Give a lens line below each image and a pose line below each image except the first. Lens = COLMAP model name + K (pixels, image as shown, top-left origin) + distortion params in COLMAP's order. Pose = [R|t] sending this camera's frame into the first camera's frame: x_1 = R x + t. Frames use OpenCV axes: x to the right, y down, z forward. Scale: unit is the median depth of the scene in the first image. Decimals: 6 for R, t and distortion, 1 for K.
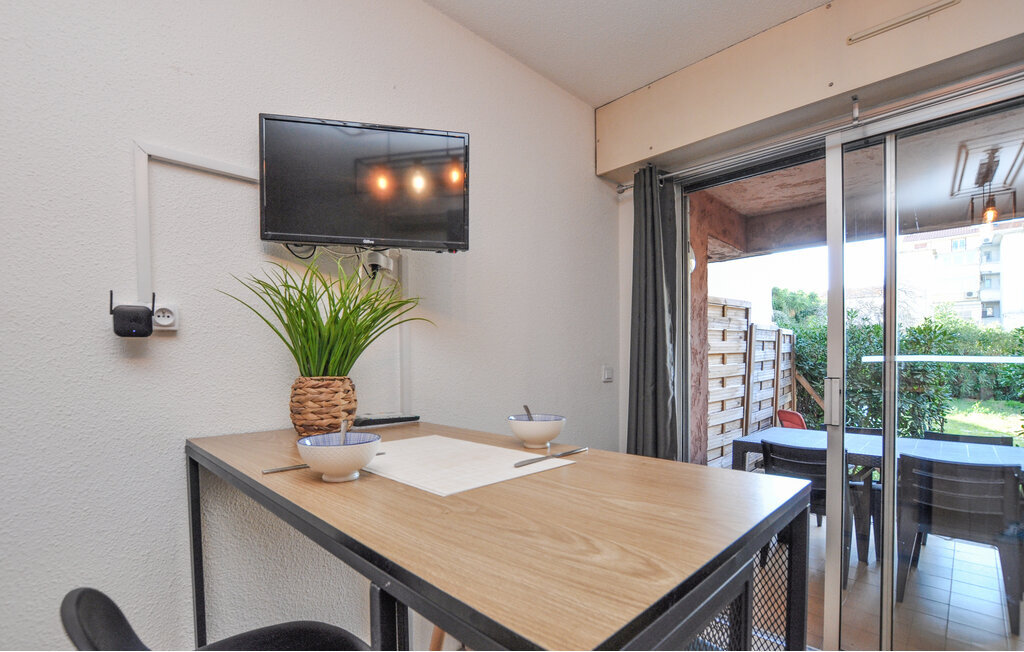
lens RADIAL K [[460.7, 0, 511.2], [0, 460.7, 354.0], [0, 0, 1]] dist [-0.021808, -0.000073]
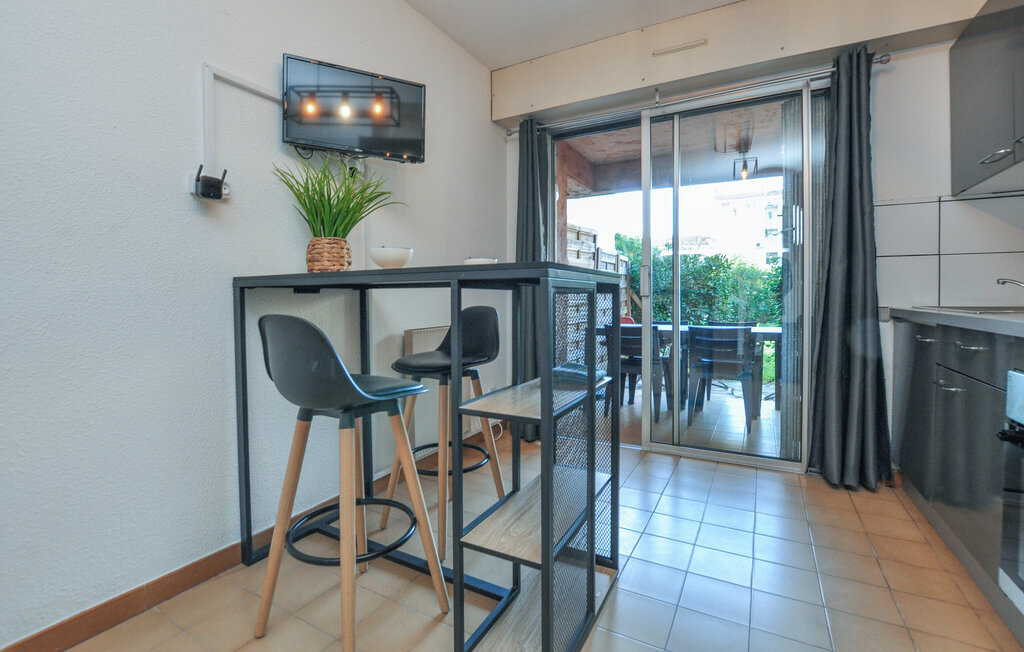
lens RADIAL K [[451.2, 0, 513.0], [0, 451.2, 299.9], [0, 0, 1]] dist [-0.026410, -0.000031]
pose [[0.957747, -0.004745, 0.287572, -0.137597], [0.000480, 0.999889, 0.014897, 0.117410], [-0.287611, -0.014129, 0.957643, -0.290043]]
